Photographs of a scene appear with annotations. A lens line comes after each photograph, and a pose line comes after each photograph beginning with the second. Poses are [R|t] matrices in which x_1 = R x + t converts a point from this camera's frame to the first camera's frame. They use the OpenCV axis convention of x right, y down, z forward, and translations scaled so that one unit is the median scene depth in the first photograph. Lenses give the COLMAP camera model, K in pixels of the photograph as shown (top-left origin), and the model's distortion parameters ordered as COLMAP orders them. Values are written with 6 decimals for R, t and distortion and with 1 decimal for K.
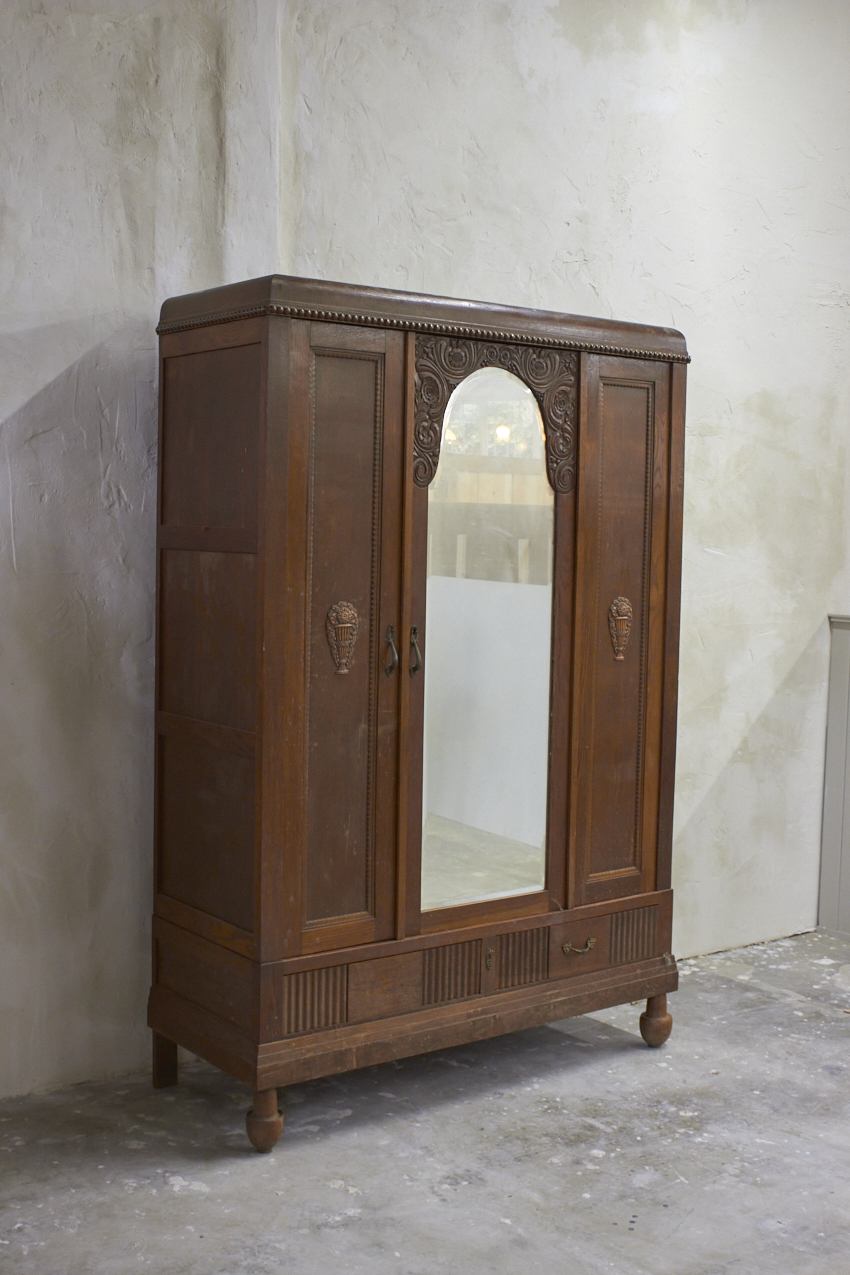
lens RADIAL K [[1523.4, 0, 433.1], [0, 1523.4, 657.6], [0, 0, 1]] dist [-0.070783, 0.000000]
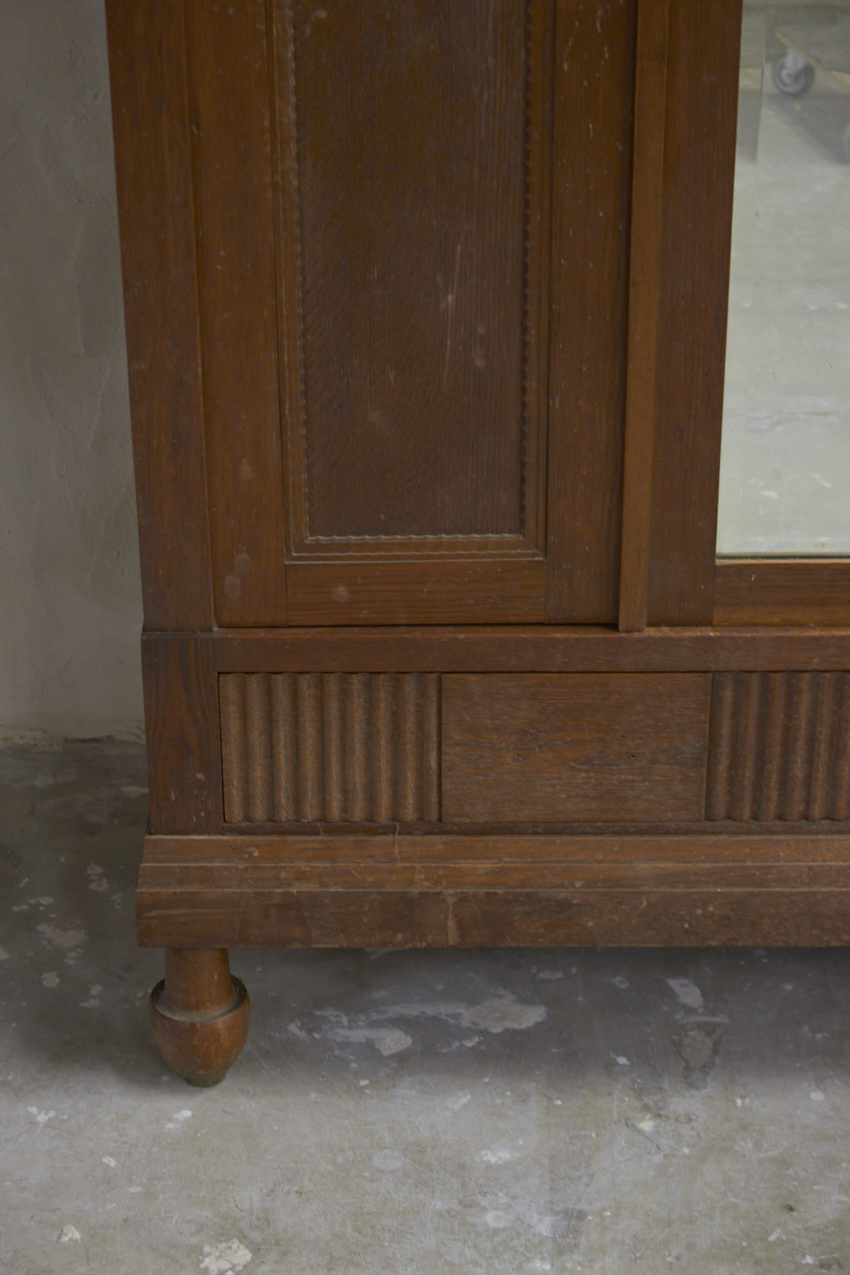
lens RADIAL K [[2497.7, 0, 442.3], [0, 2497.7, 661.2], [0, 0, 1]] dist [0.015731, 0.000000]
pose [[0.799865, 0.253618, -0.543961, 0.241432], [-0.033380, 0.923726, 0.381596, -0.016438], [0.599251, -0.287068, 0.747322, 0.552153]]
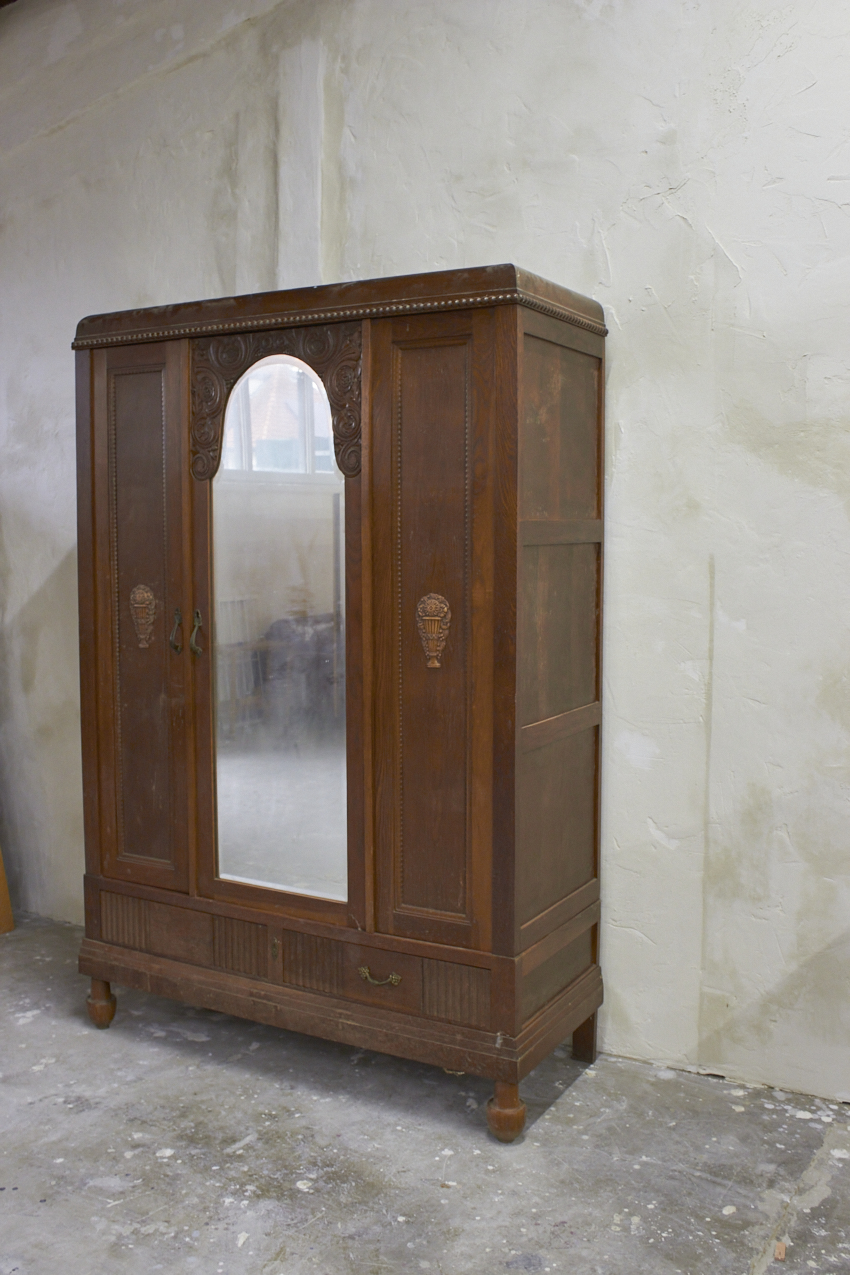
lens RADIAL K [[1212.2, 0, 416.9], [0, 1212.2, 647.2], [0, 0, 1]] dist [-0.087100, 0.000000]
pose [[0.385975, 0.067884, -0.920008, 0.811746], [-0.071600, 0.996485, 0.043488, -0.041946], [0.919726, 0.049087, 0.389479, 0.787071]]
